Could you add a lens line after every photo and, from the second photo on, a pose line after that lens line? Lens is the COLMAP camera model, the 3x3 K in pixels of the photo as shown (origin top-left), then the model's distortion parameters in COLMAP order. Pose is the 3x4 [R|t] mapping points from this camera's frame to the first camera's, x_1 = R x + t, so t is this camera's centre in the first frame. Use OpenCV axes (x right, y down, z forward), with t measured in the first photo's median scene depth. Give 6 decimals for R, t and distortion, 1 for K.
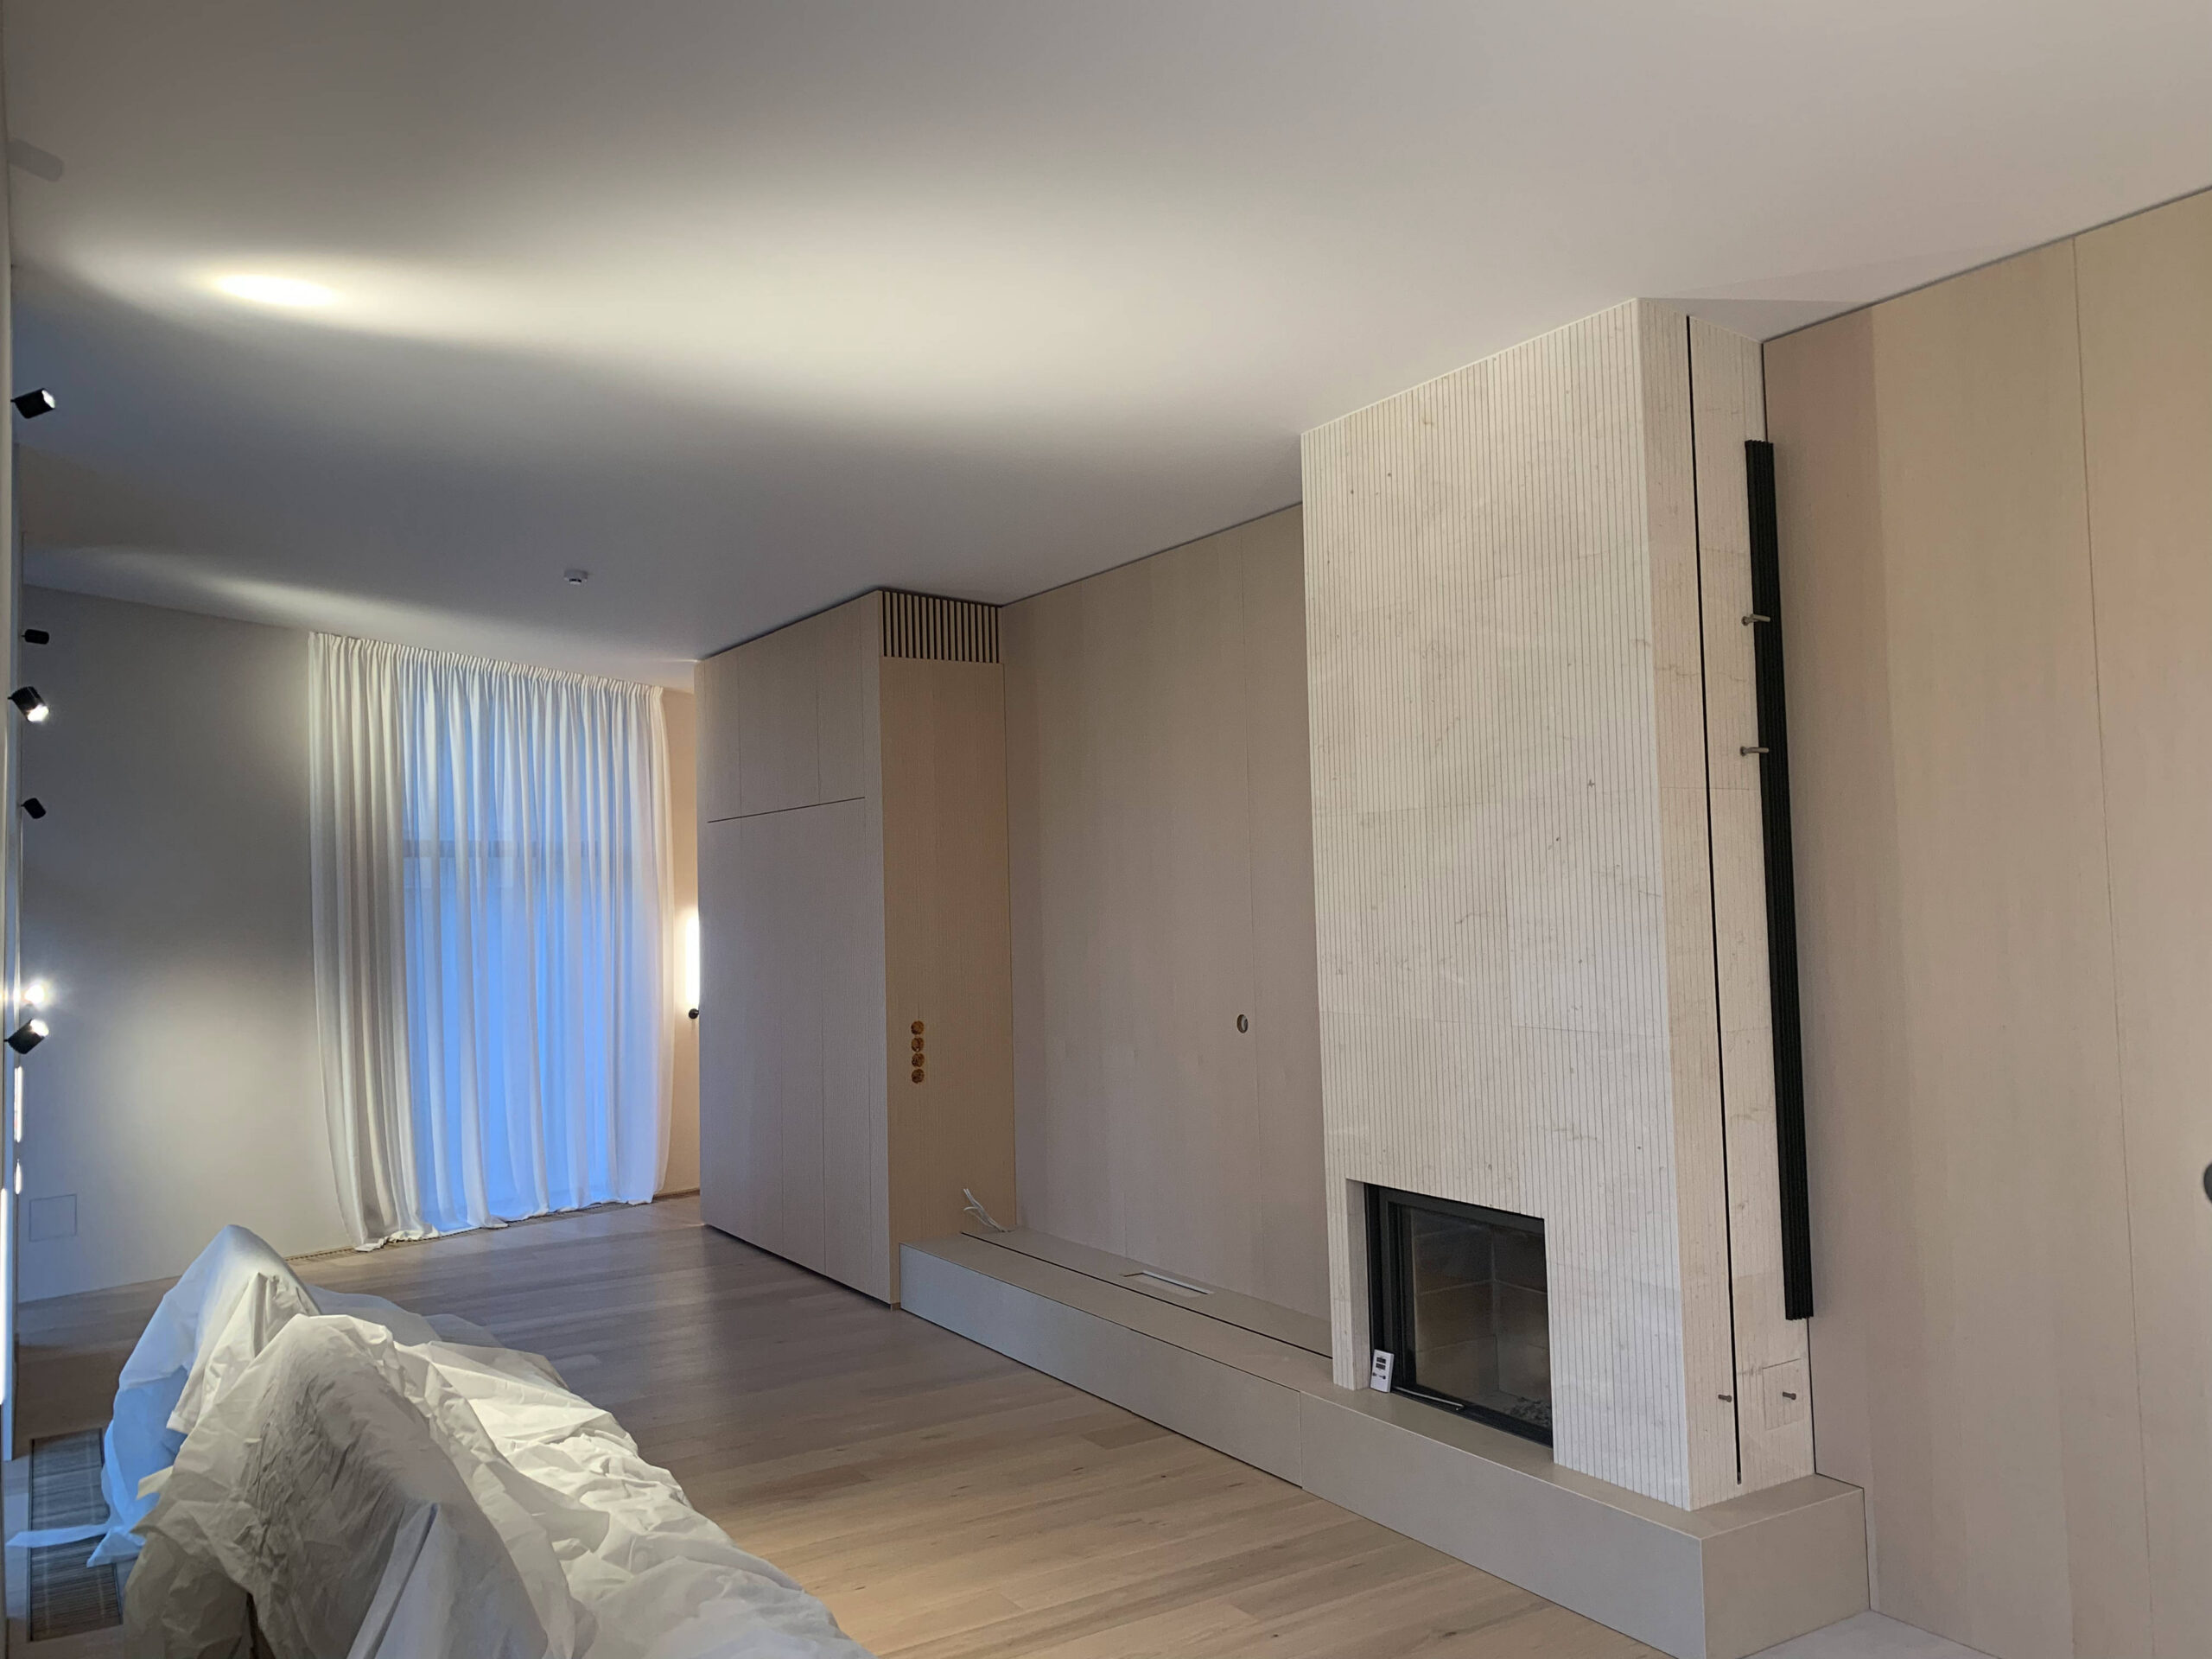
lens RADIAL K [[1696.6, 0, 1106.0], [0, 1696.6, 829.5], [0, 0, 1]] dist [0.032189, -0.000457]
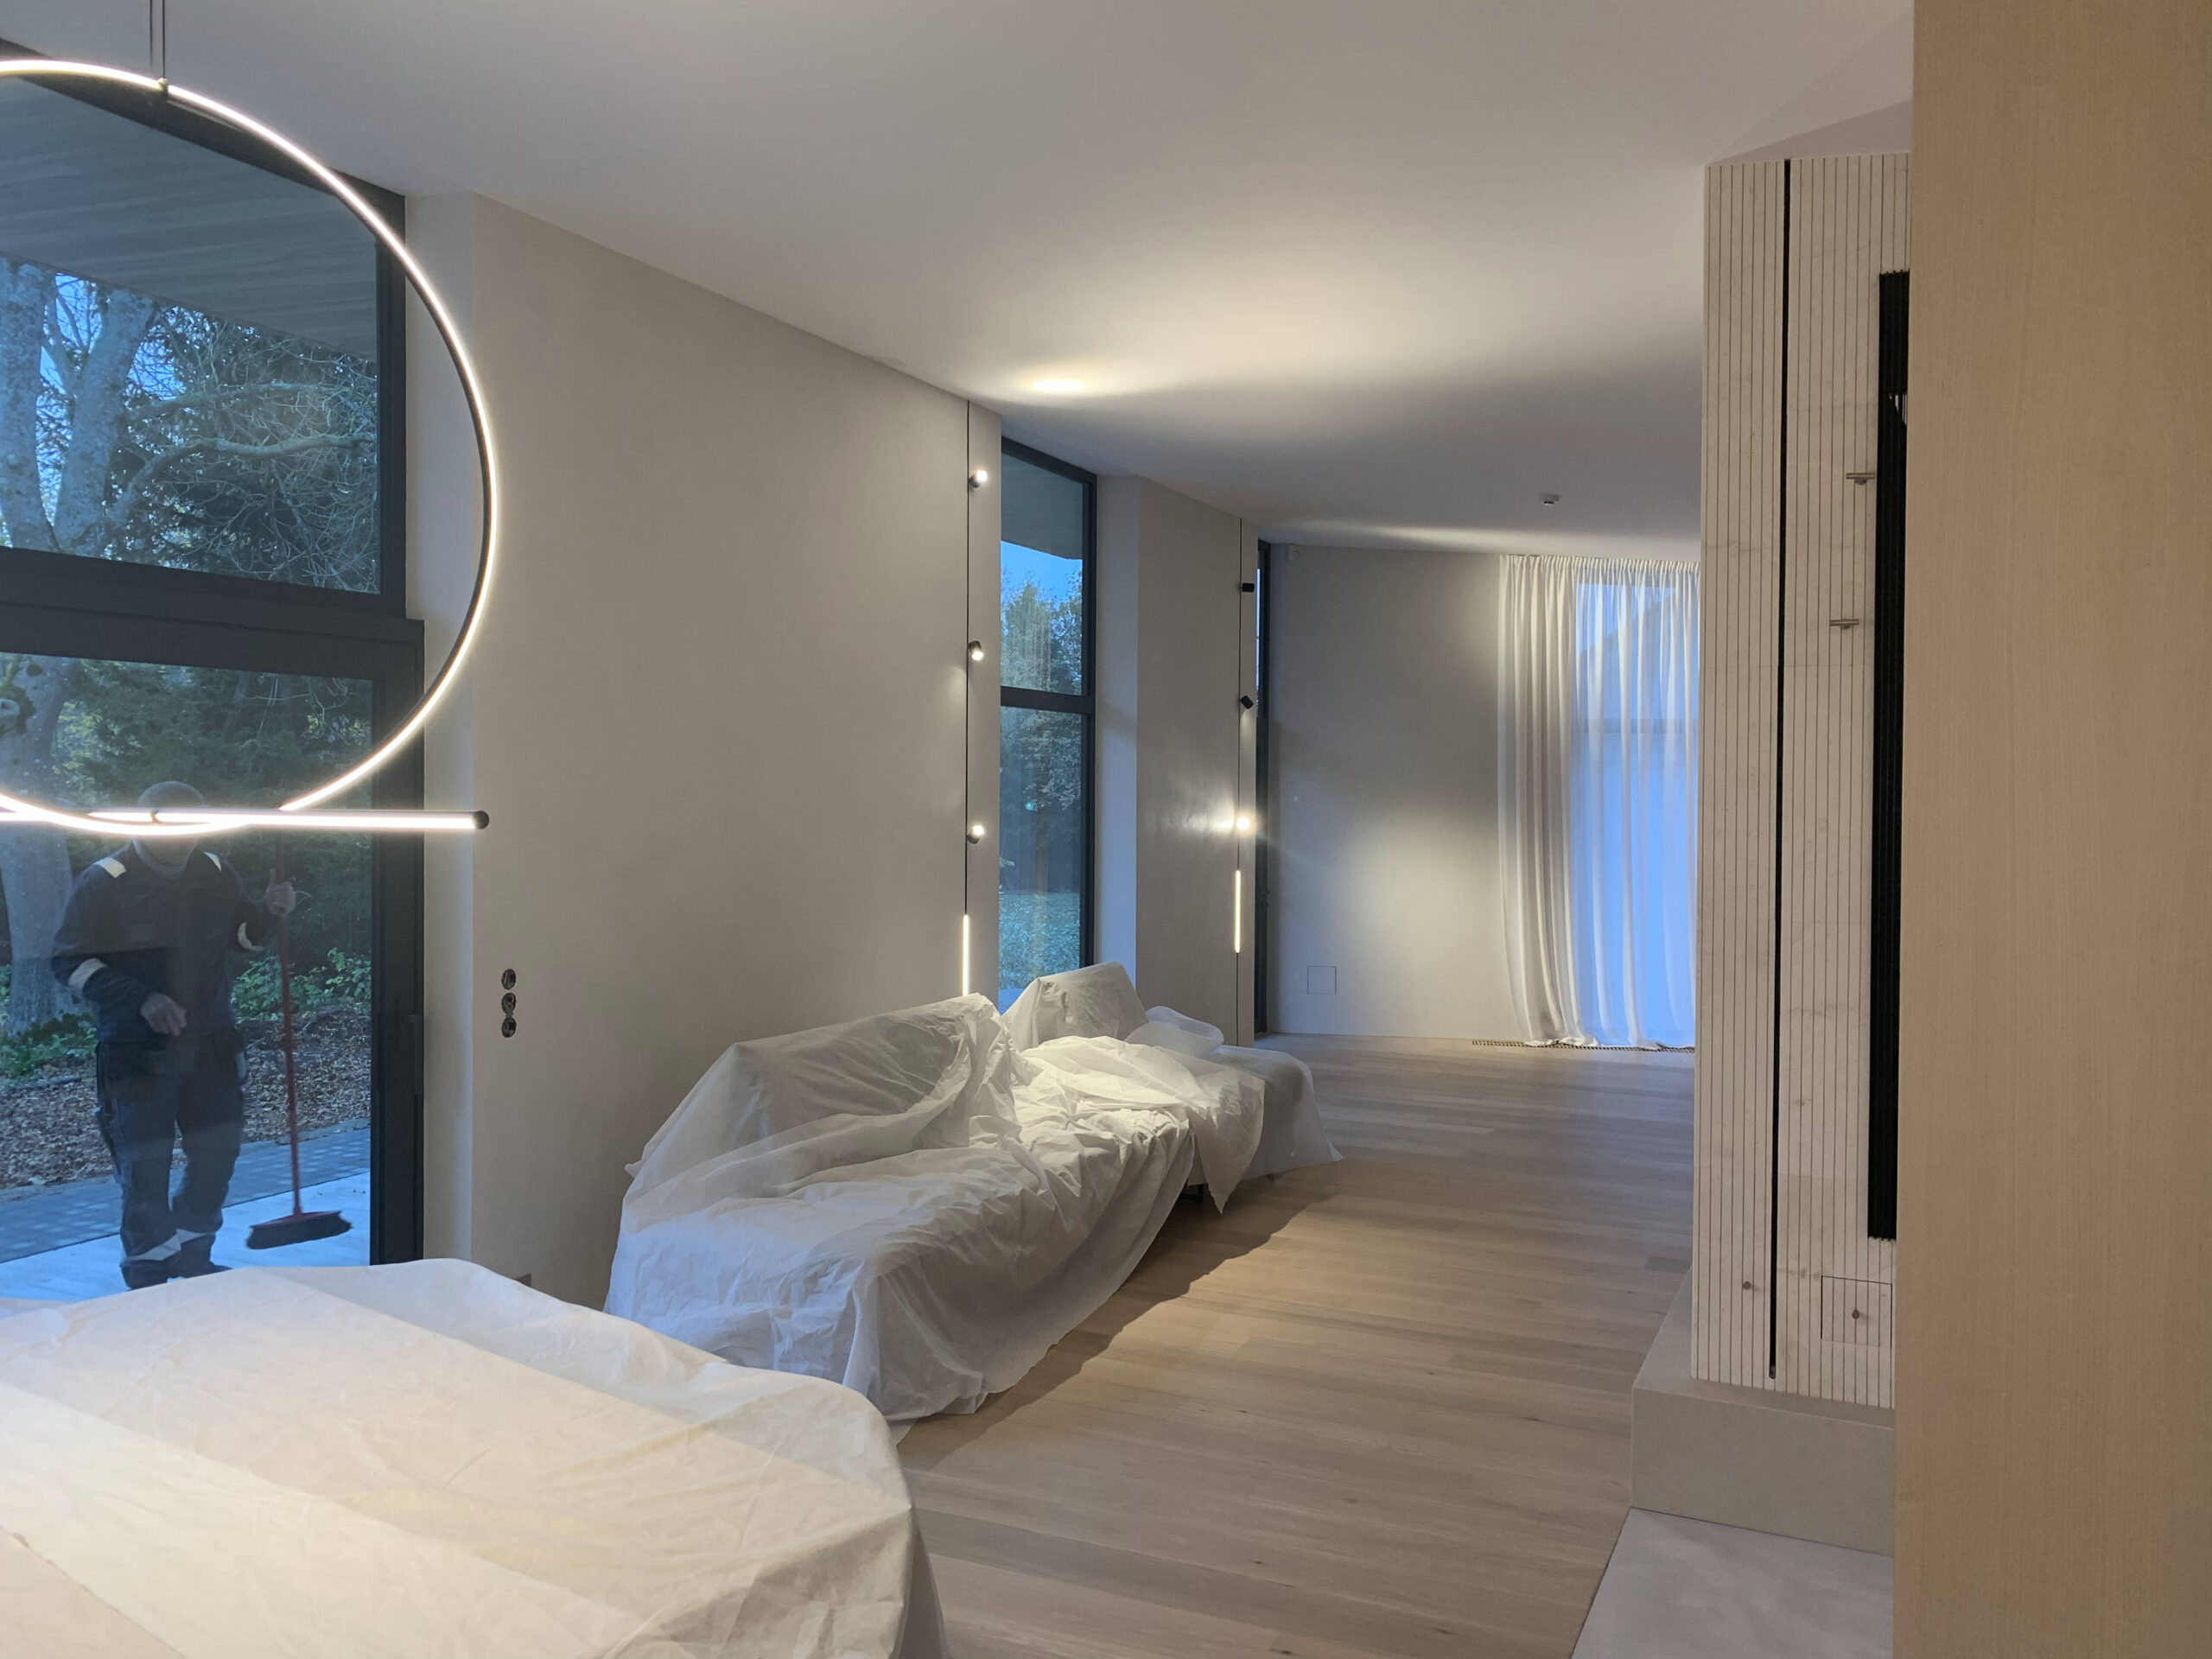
lens RADIAL K [[1696.6, 0, 1106.0], [0, 1696.6, 829.5], [0, 0, 1]] dist [0.032189, -0.000457]
pose [[0.527528, 0.049549, -0.848092, 0.464336], [0.014477, 0.997628, 0.067290, -0.001508], [0.849414, -0.047775, 0.525559, 0.082759]]
